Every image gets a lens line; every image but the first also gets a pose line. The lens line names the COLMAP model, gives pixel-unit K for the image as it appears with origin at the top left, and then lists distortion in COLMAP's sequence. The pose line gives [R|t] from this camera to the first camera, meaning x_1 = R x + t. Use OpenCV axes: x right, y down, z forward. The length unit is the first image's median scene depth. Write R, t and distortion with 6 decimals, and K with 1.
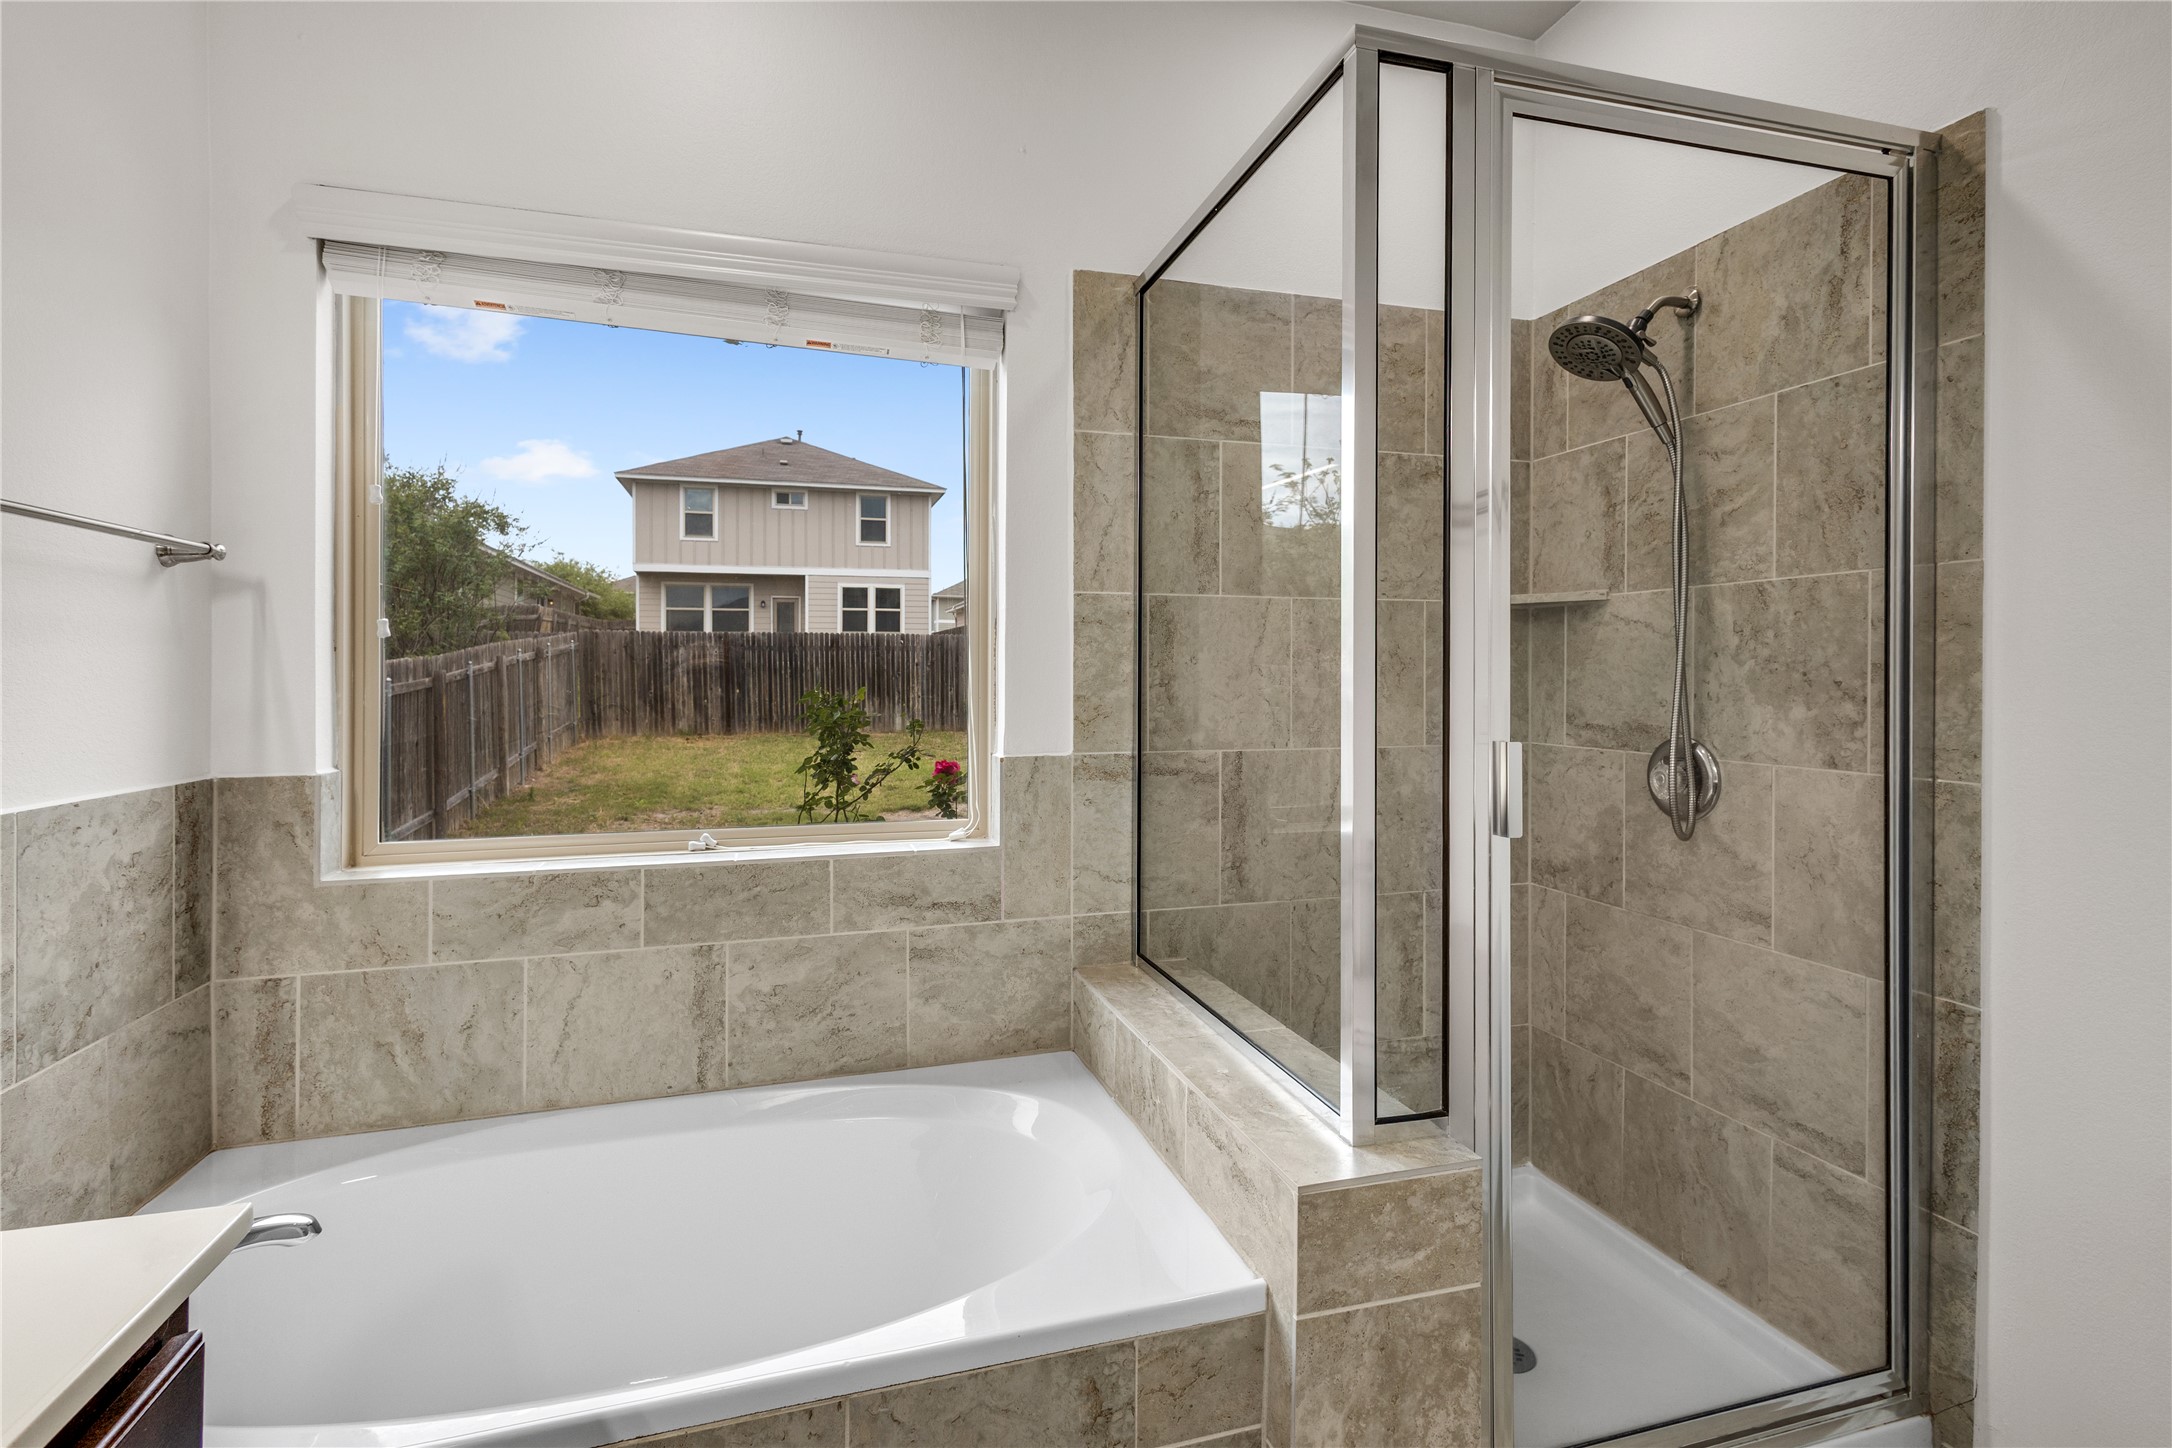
lens RADIAL K [[1005.6, 0, 1077.8], [0, 1005.6, 664.6], [0, 0, 1]] dist [0.009971, 0.000102]
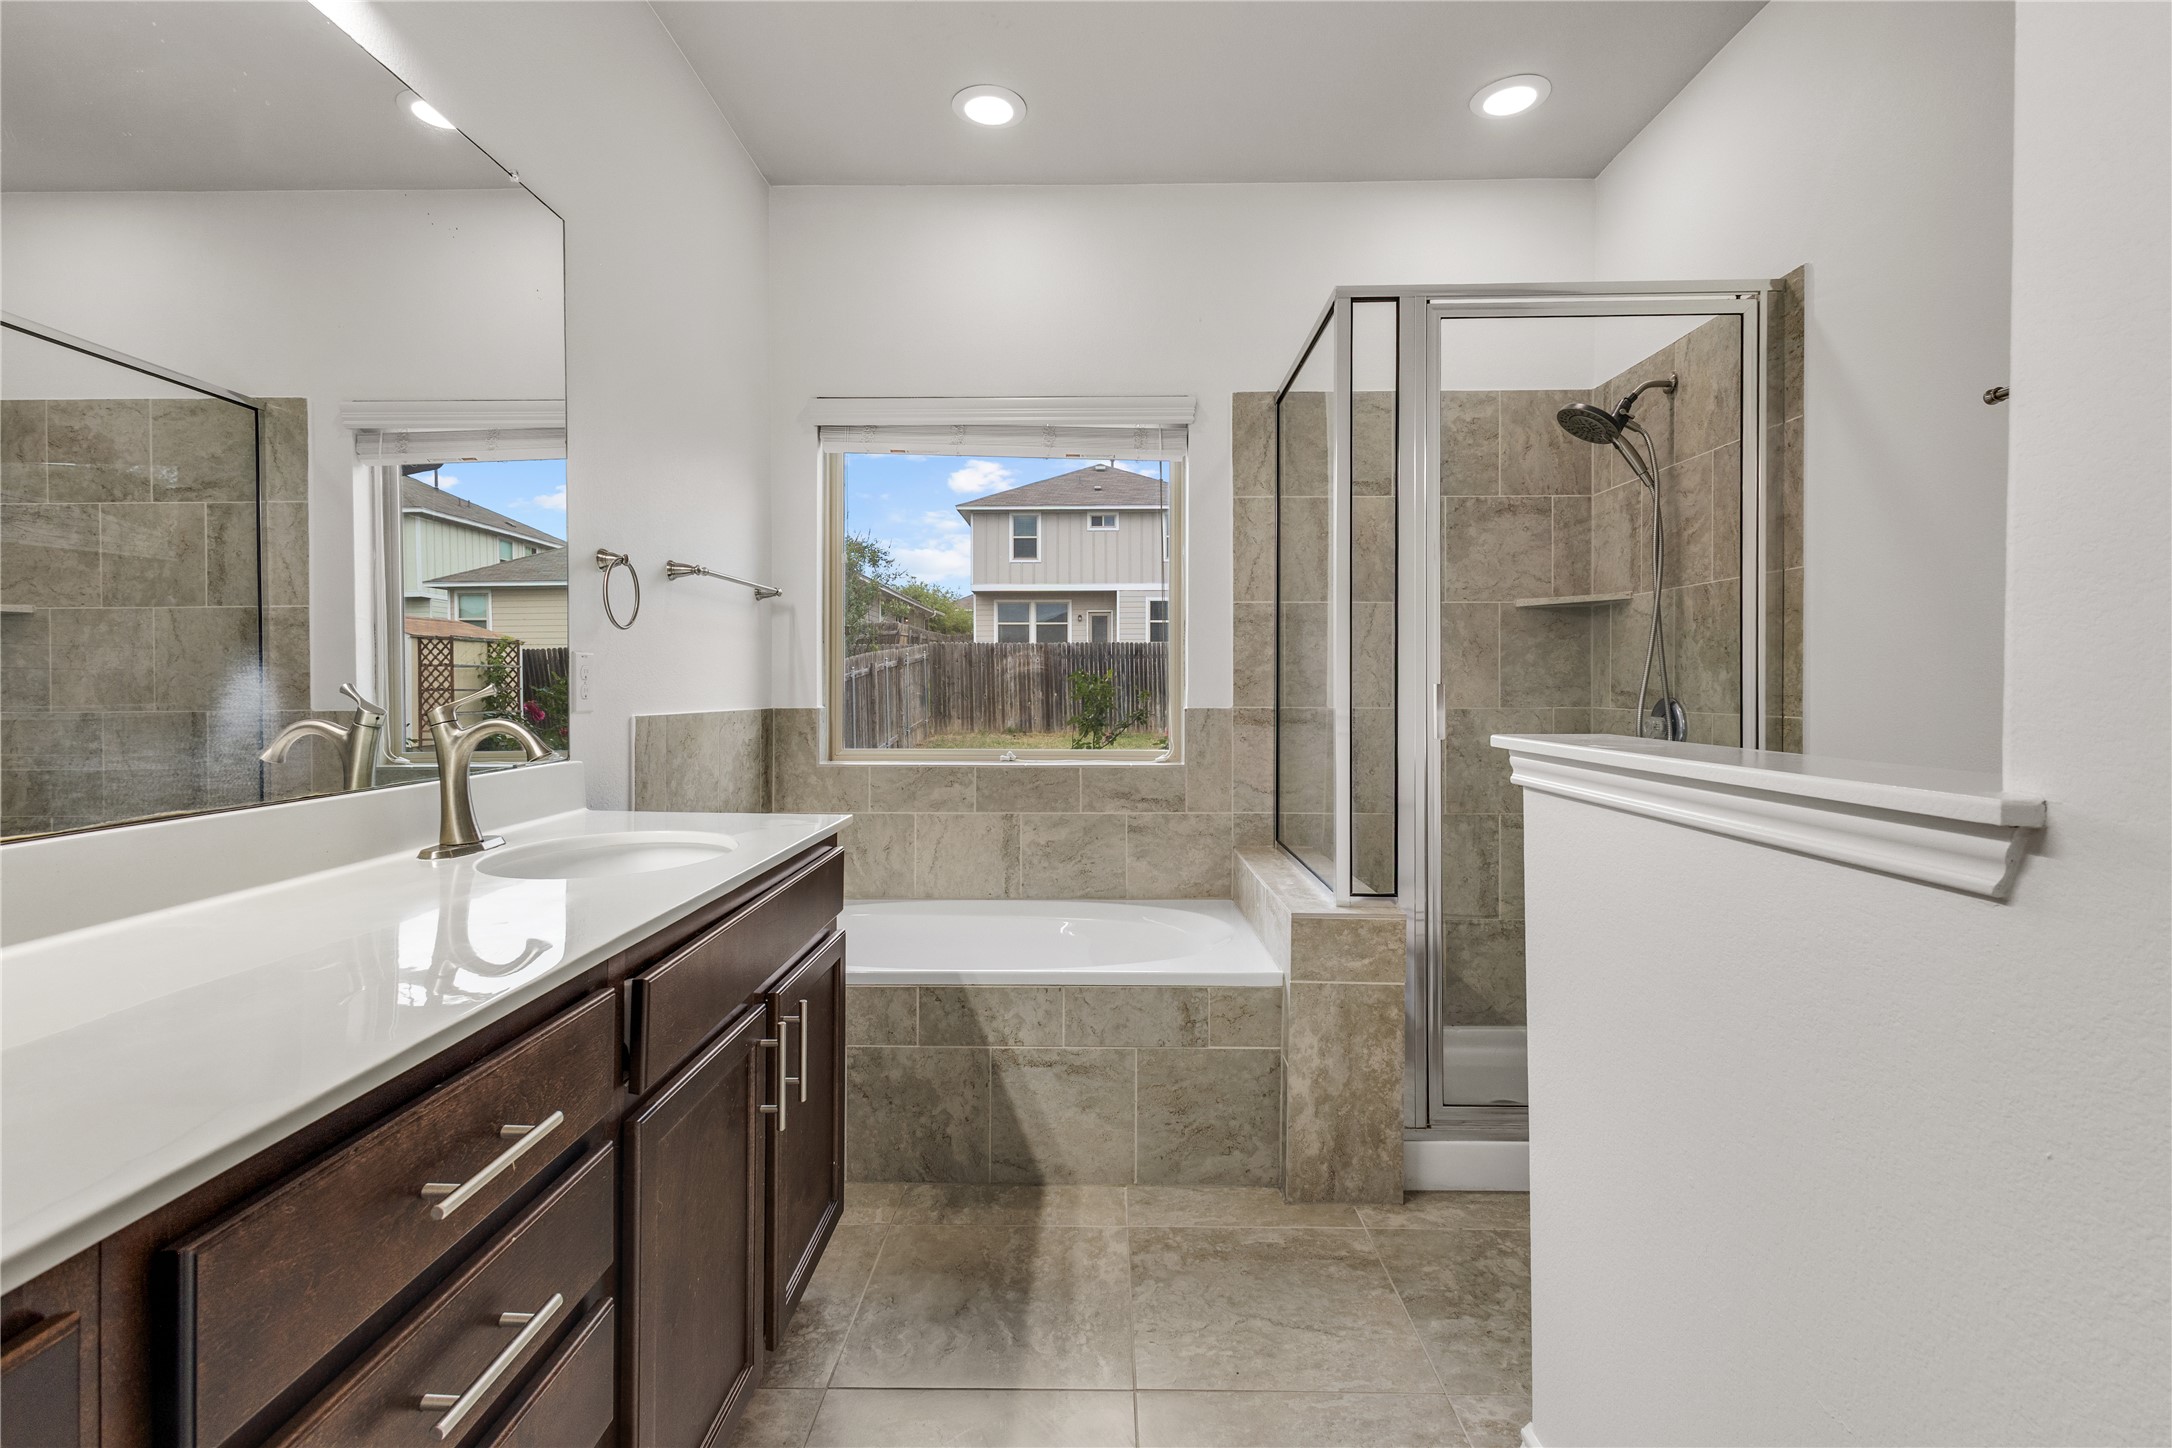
lens RADIAL K [[994.7, 0, 1080.7], [0, 994.7, 678.4], [0, 0, 1]] dist [0.015169, 0.000297]
pose [[0.953414, 0.000324, -0.301666, 0.244447], [0.000622, 0.999995, 0.003040, 0.041635], [0.301666, -0.003086, 0.953409, -0.547607]]
